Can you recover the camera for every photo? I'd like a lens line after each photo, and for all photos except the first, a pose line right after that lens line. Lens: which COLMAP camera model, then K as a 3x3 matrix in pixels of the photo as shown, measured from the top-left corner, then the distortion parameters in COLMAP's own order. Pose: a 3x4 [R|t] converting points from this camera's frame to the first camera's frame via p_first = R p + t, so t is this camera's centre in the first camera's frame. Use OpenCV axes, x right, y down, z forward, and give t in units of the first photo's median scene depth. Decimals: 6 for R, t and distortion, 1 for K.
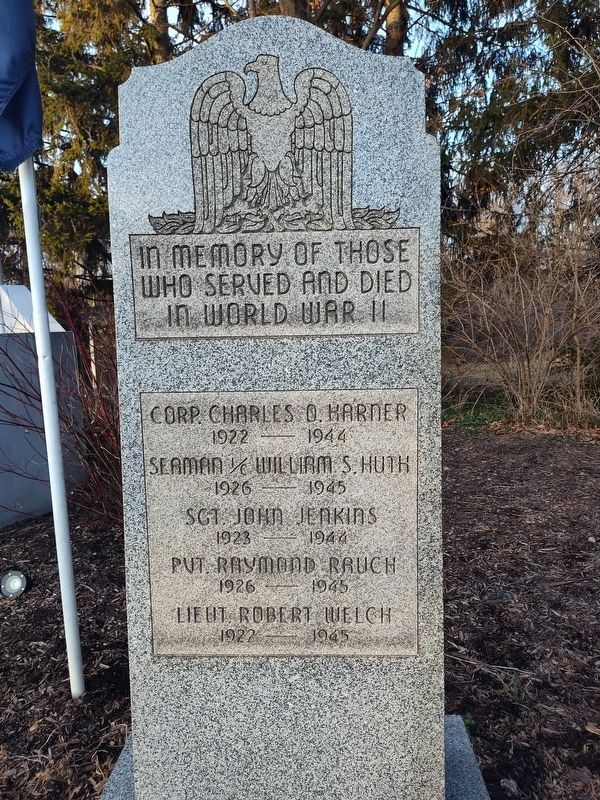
lens RADIAL K [[540.7, 0, 300.0], [0, 540.7, 400.0], [0, 0, 1]] dist [0.033419, -0.038704]
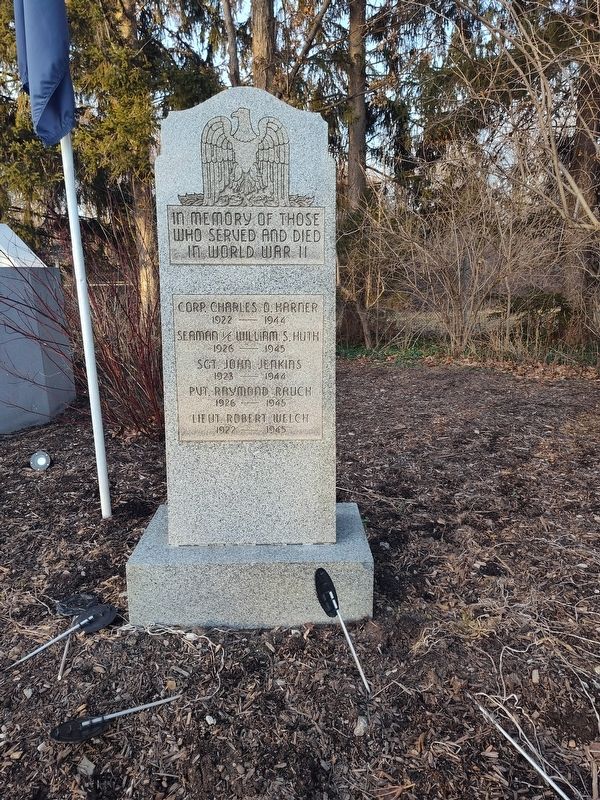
lens RADIAL K [[540.7, 0, 300.0], [0, 540.7, 400.0], [0, 0, 1]] dist [0.033419, -0.038704]
pose [[0.997607, 0.007866, 0.068686, 0.010323], [-0.014352, 0.995426, 0.094453, 0.160613], [-0.067629, -0.095213, 0.993157, -0.865905]]
